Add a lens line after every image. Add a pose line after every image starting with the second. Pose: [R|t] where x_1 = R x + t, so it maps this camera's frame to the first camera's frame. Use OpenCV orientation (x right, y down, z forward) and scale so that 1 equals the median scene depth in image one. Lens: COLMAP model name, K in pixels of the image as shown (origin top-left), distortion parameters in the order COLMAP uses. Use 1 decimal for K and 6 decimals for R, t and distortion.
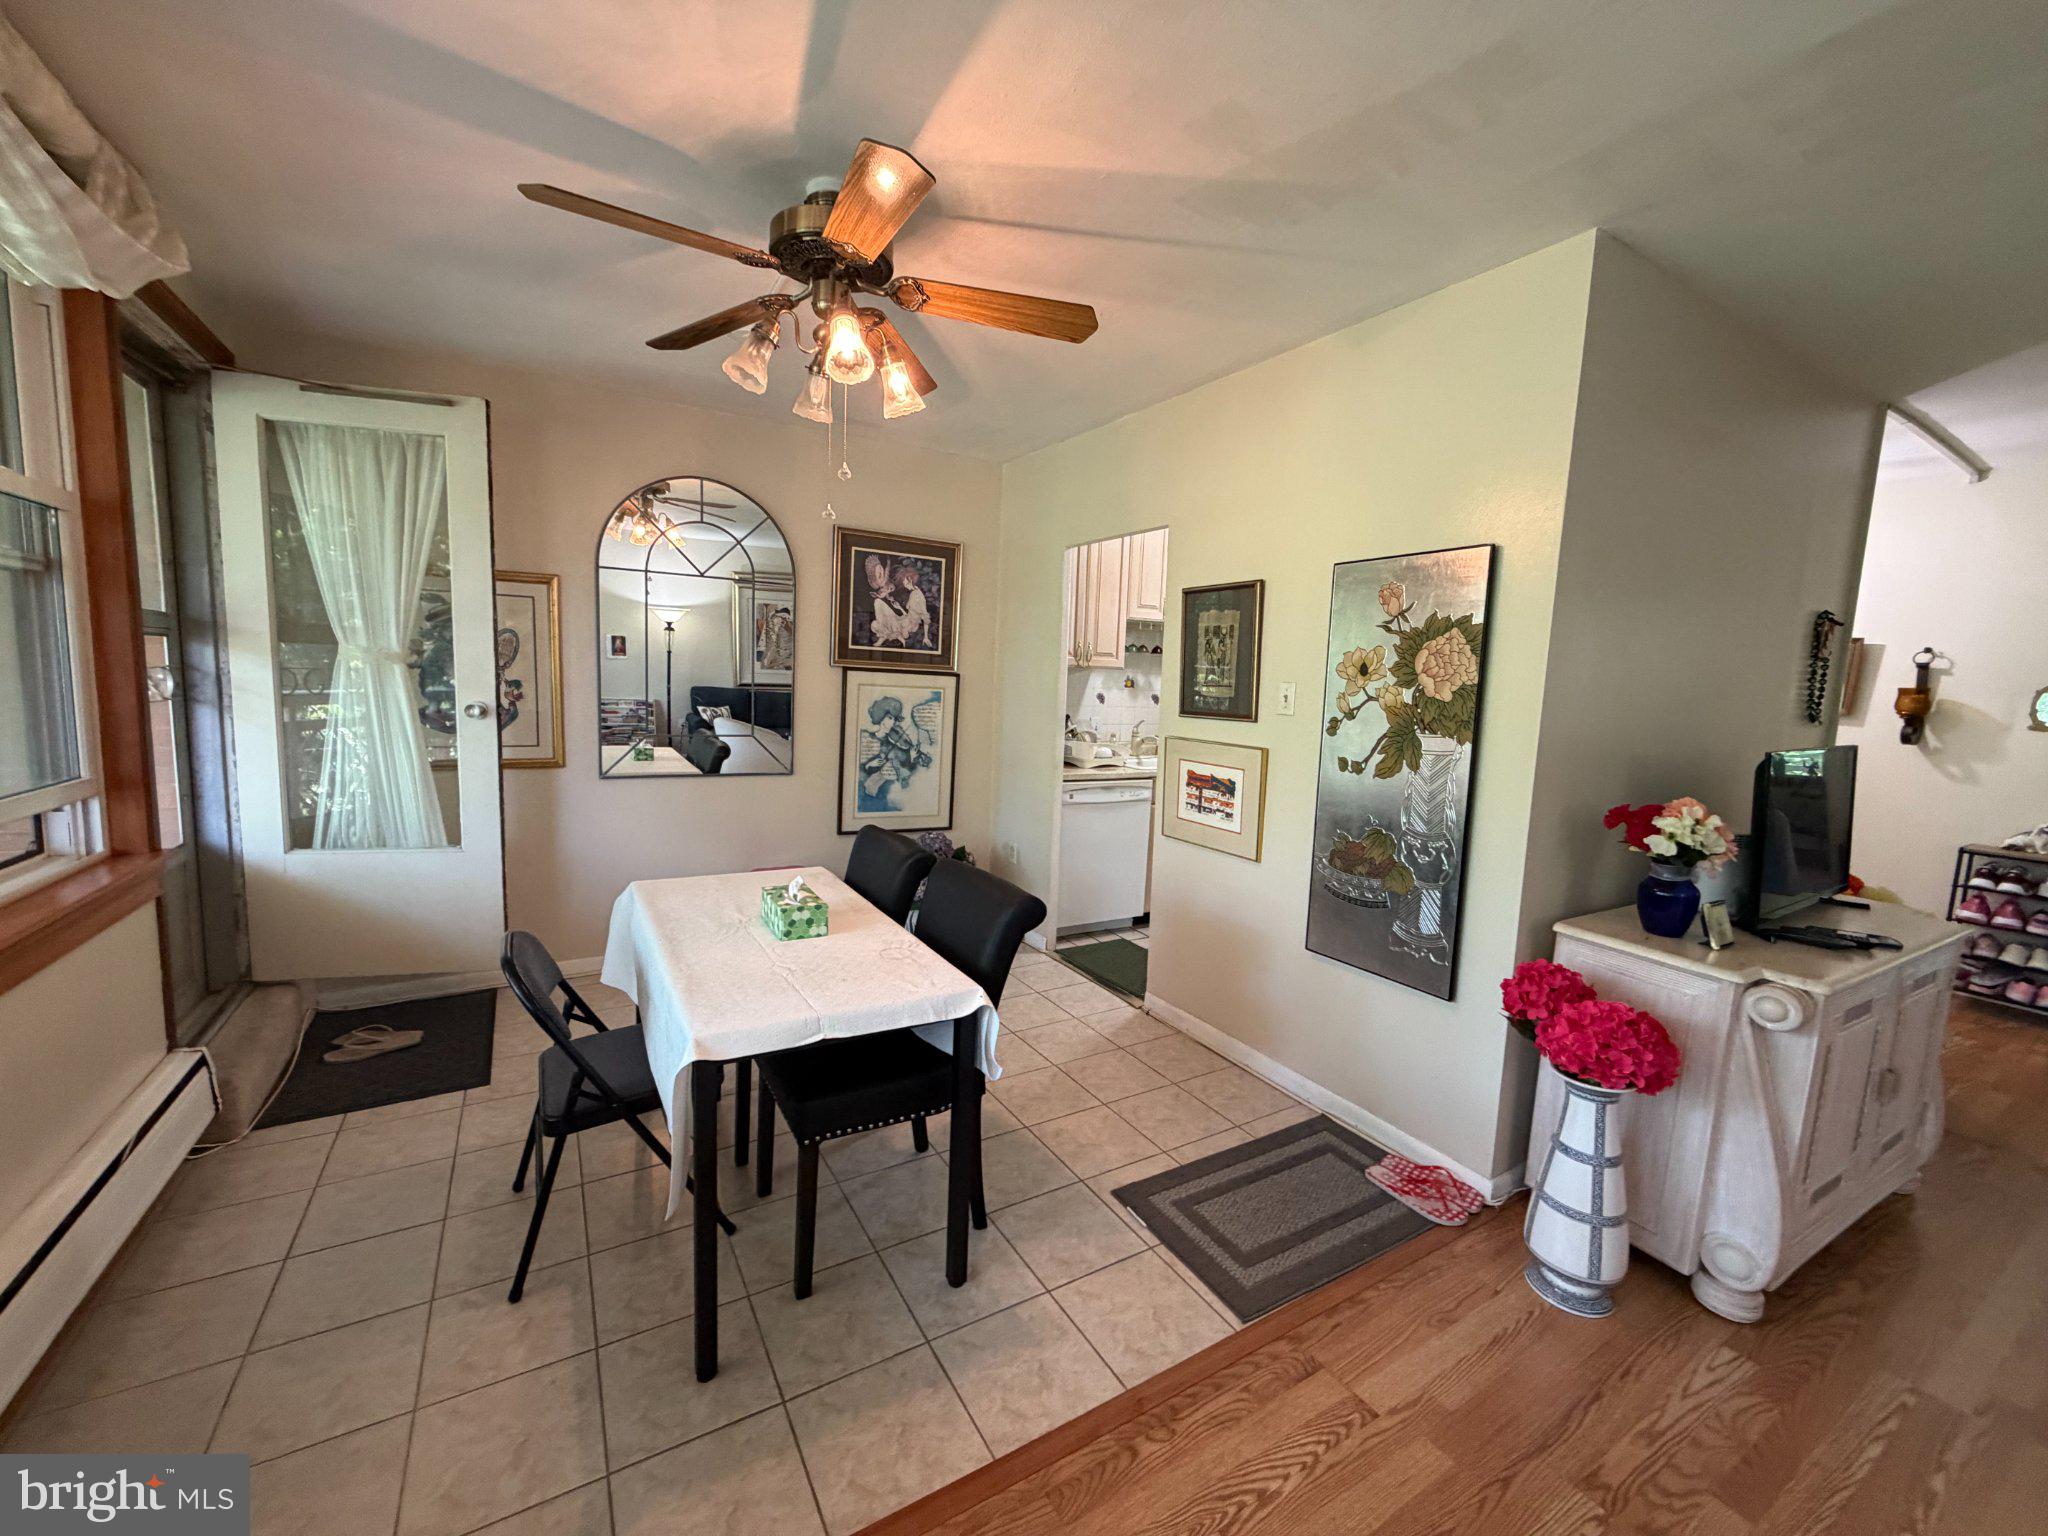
lens RADIAL K [[813.9, 0, 1017.6], [0, 813.9, 767.2], [0, 0, 1]] dist [-0.000654, 0.000355]
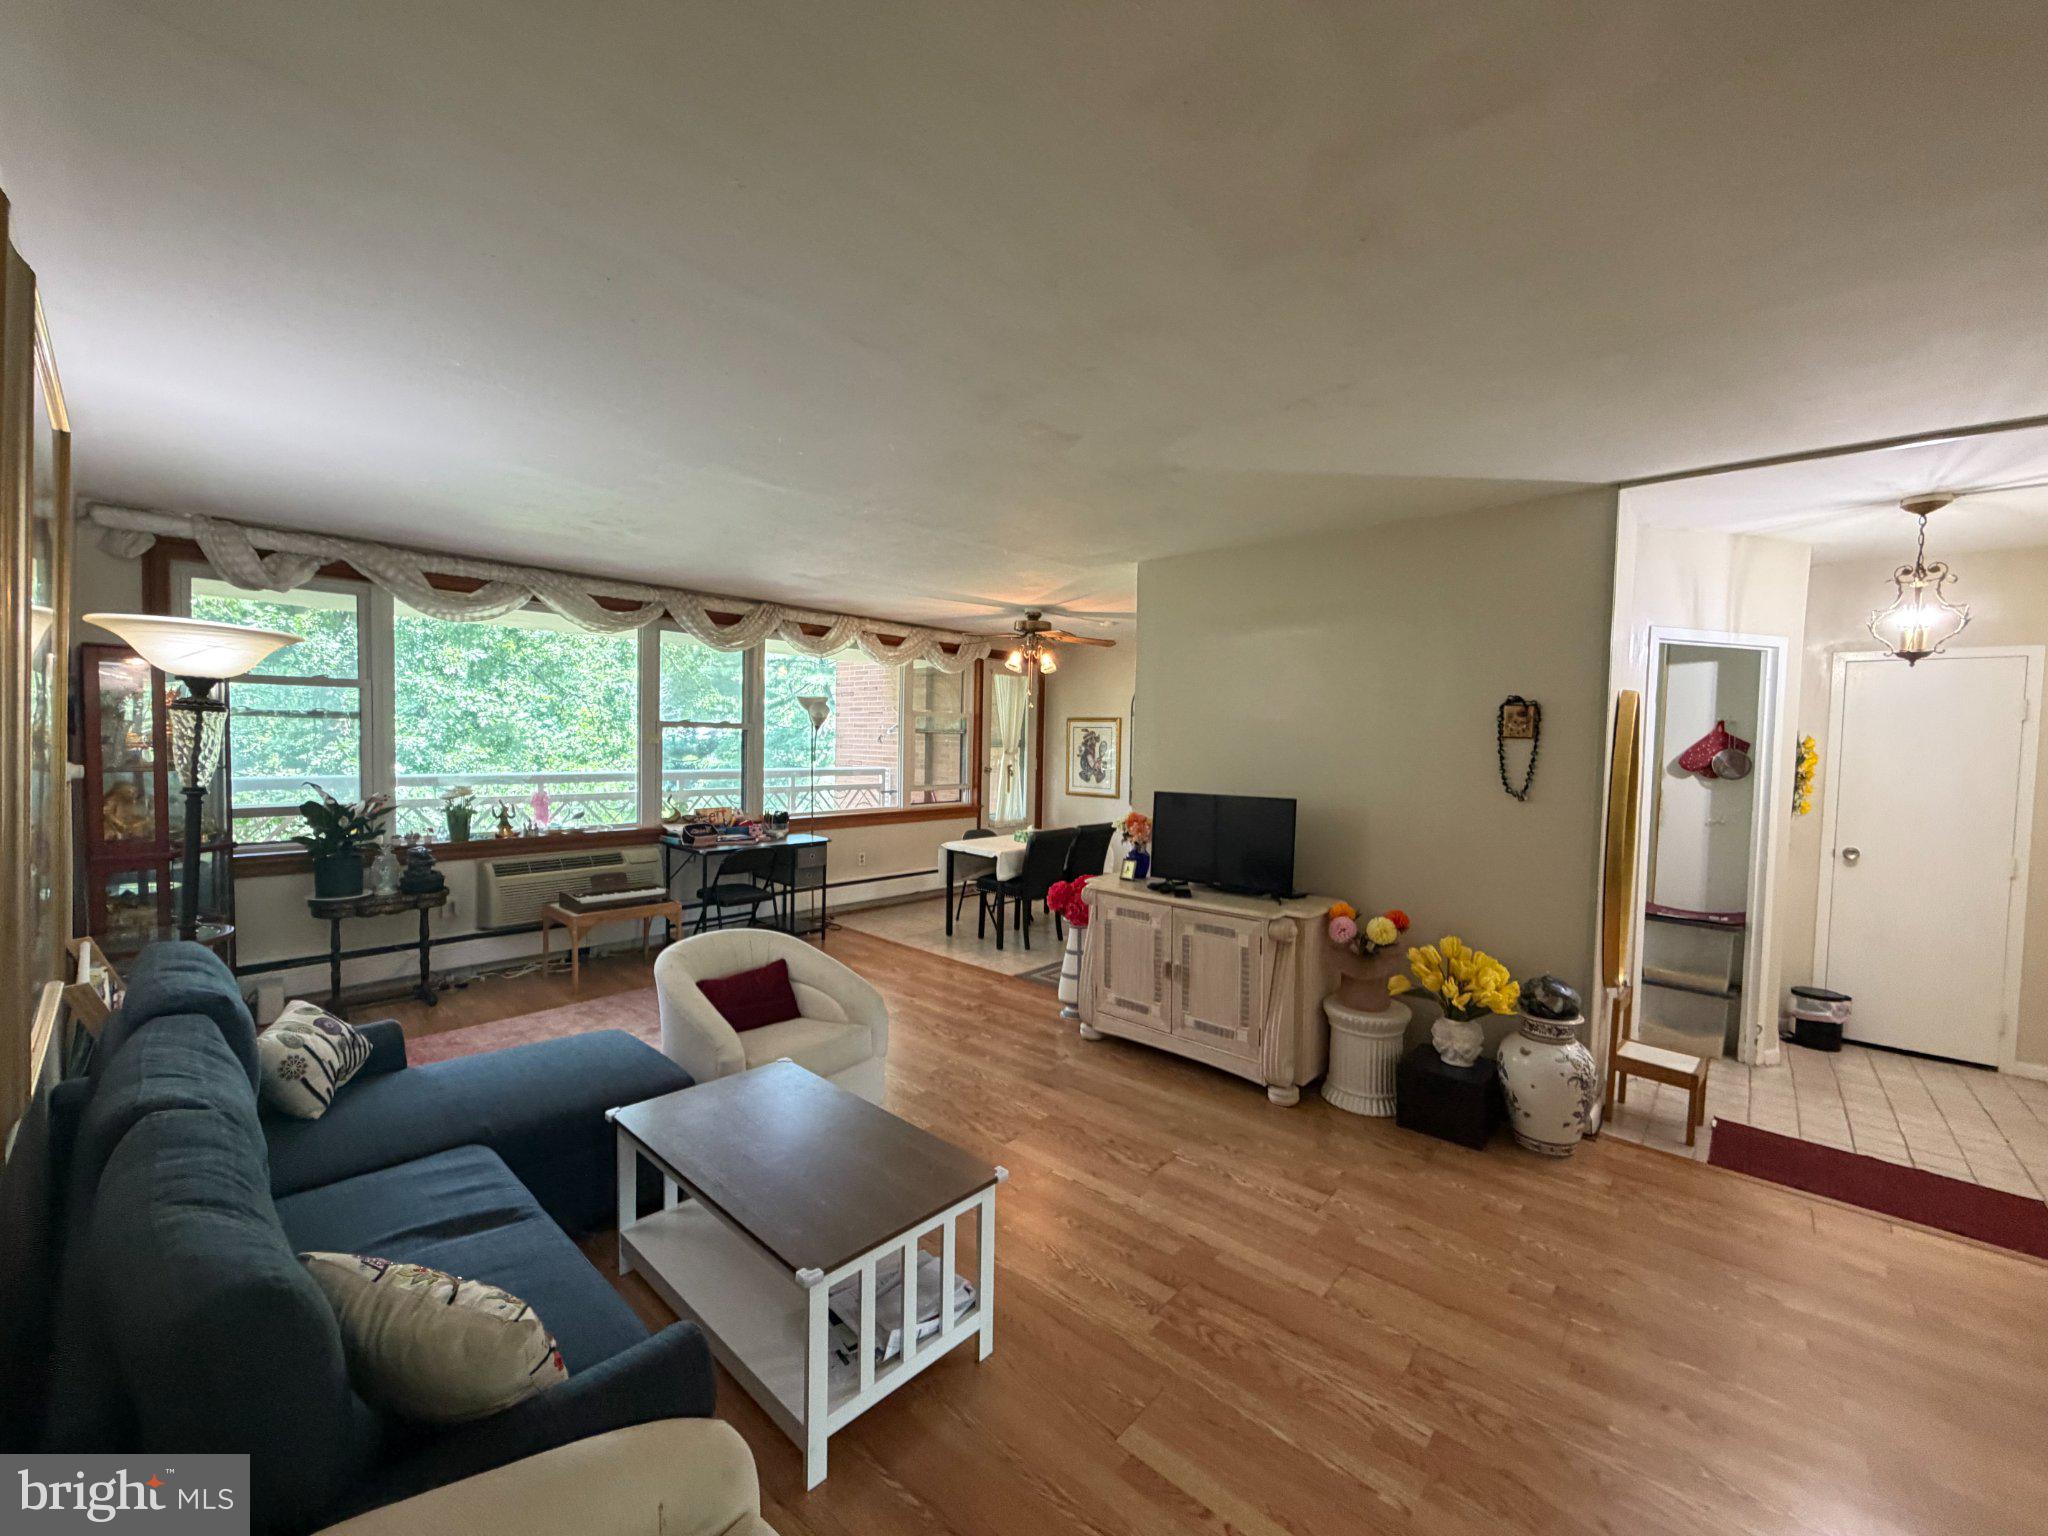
lens RADIAL K [[813.9, 0, 1017.5], [0, 813.9, 766.5], [0, 0, 1]] dist [-0.000654, 0.000355]
pose [[0.289087, 0.004395, -0.957293, 2.328678], [-0.116684, 0.992695, -0.030679, 0.019122], [0.950165, 0.120570, 0.287488, 0.063777]]
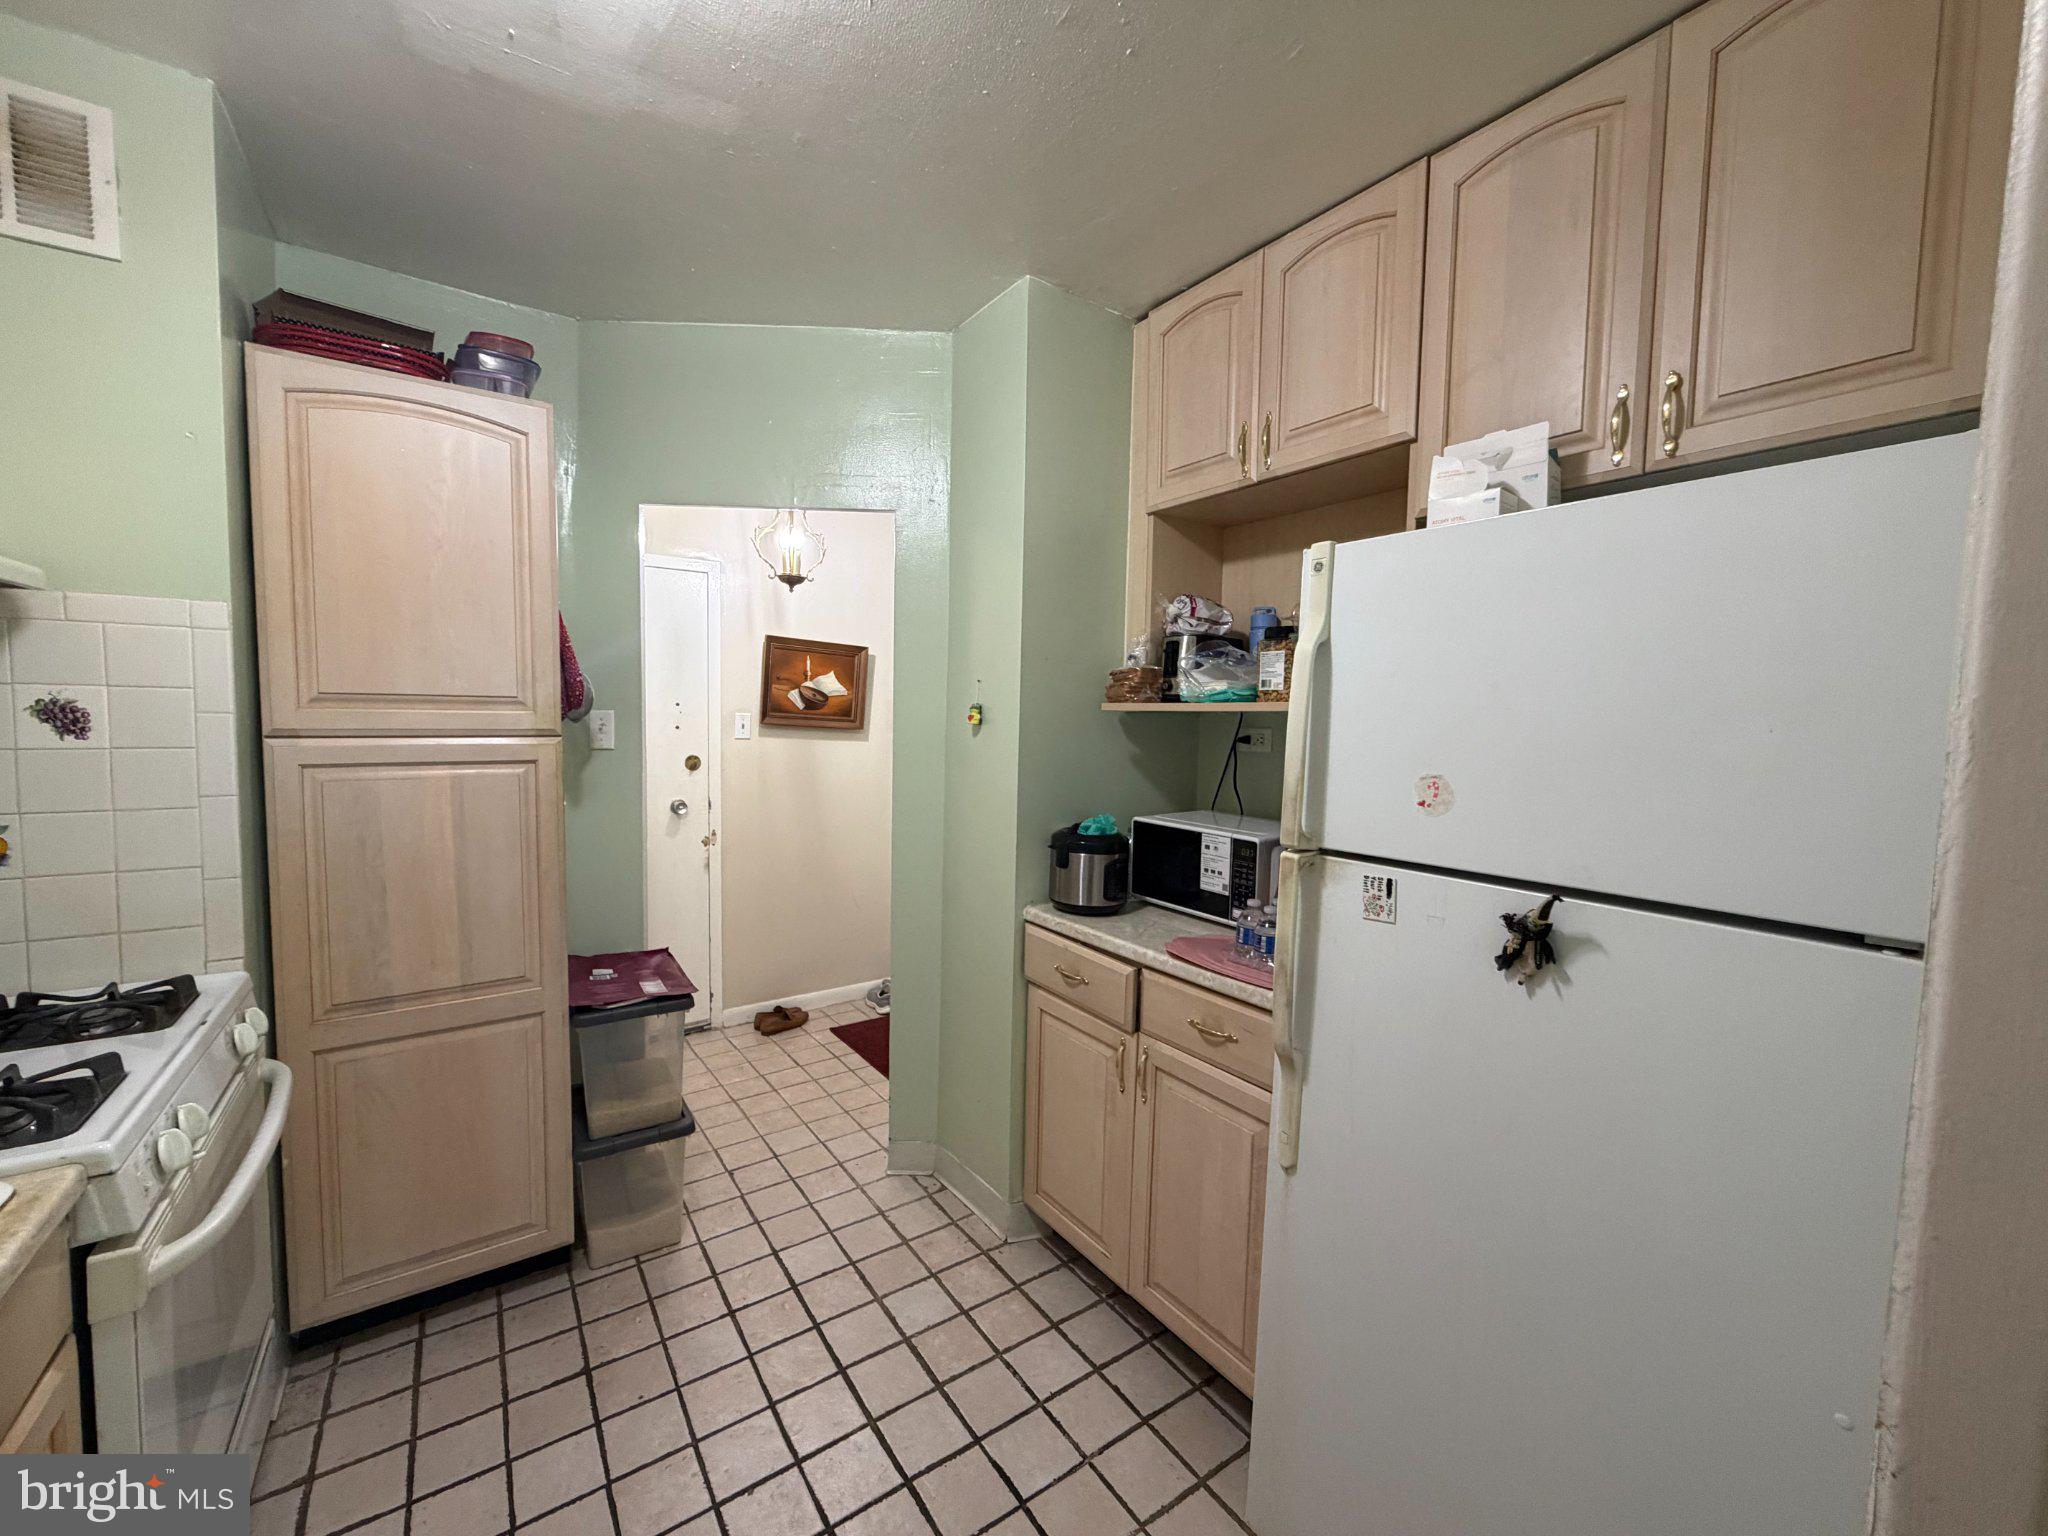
lens RADIAL K [[813.9, 0, 1017.0], [0, 813.9, 769.2], [0, 0, 1]] dist [-0.000654, 0.000355]
pose [[-0.074734, -0.101486, 0.992026, 0.141284], [0.088294, 0.990227, 0.107954, -0.185191], [-0.993287, 0.095658, -0.065043, 1.581448]]
